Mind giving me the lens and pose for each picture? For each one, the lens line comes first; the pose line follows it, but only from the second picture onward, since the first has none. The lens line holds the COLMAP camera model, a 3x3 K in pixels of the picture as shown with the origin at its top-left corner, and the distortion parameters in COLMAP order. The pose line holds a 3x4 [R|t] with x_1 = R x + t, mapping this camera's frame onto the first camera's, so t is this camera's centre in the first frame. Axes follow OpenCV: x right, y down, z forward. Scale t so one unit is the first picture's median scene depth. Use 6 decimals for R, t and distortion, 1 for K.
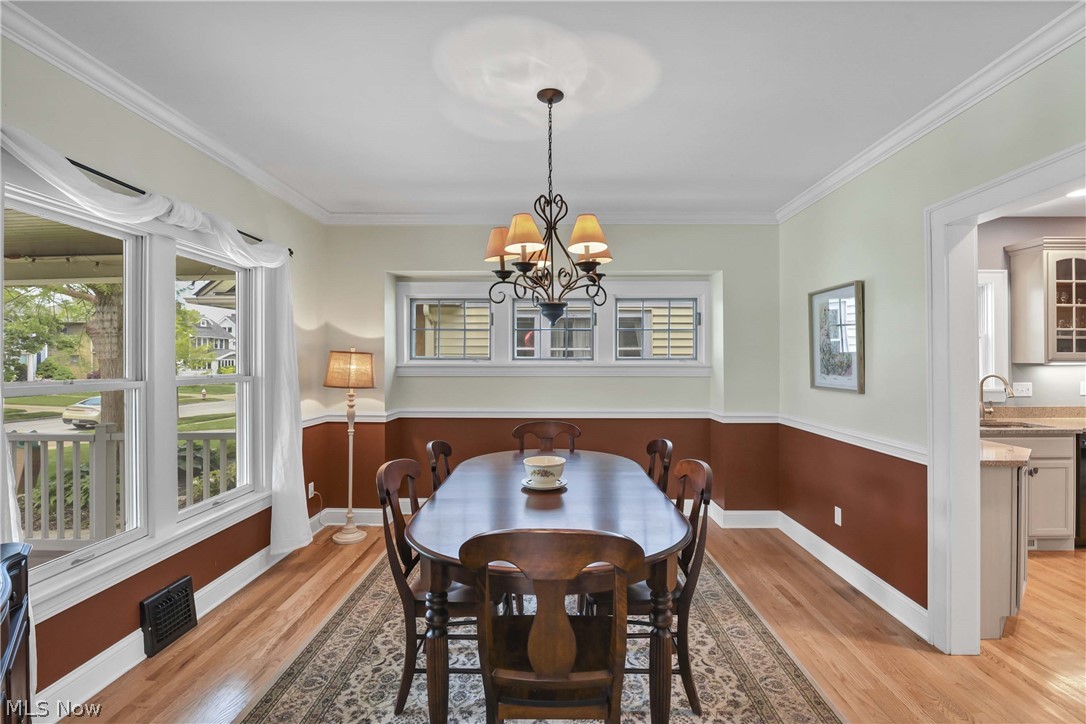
lens RADIAL K [[514.2, 0, 551.9], [0, 514.2, 361.9], [0, 0, 1]] dist [-0.016119, -0.002494]
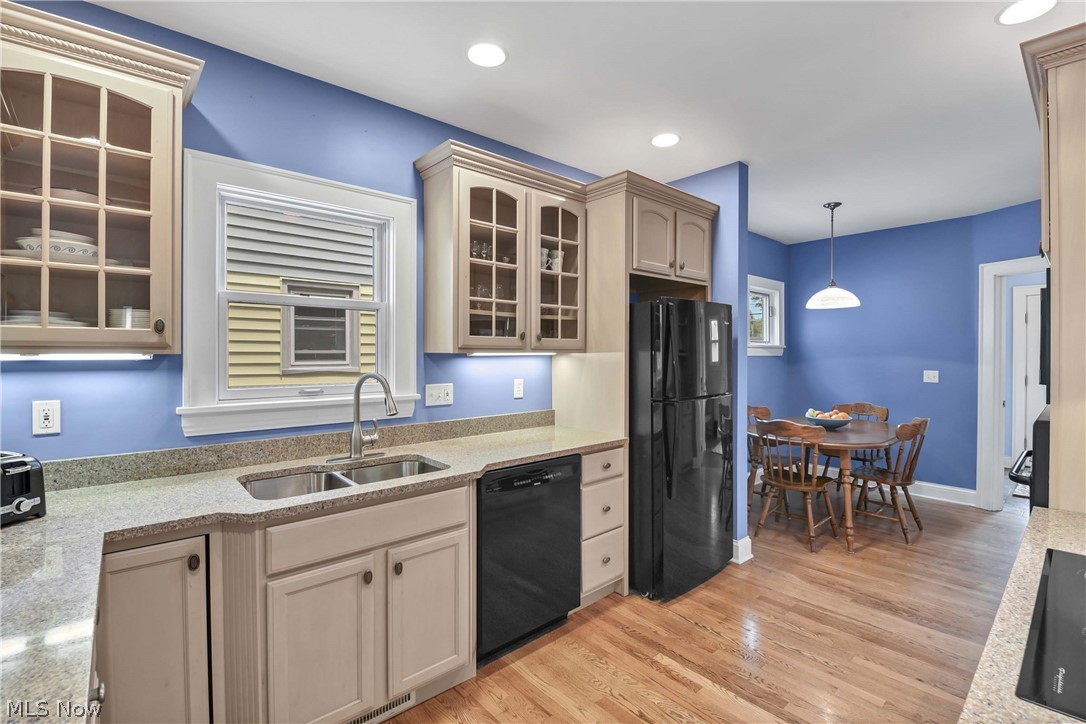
lens RADIAL K [[496.5, 0, 542.0], [0, 496.5, 357.5], [0, 0, 1]] dist [-0.004797, -0.003912]
pose [[0.741974, 0.001830, 0.670426, 0.655885], [-0.006422, 0.999970, 0.004378, 0.004105], [-0.670398, -0.007554, 0.741963, 0.487726]]
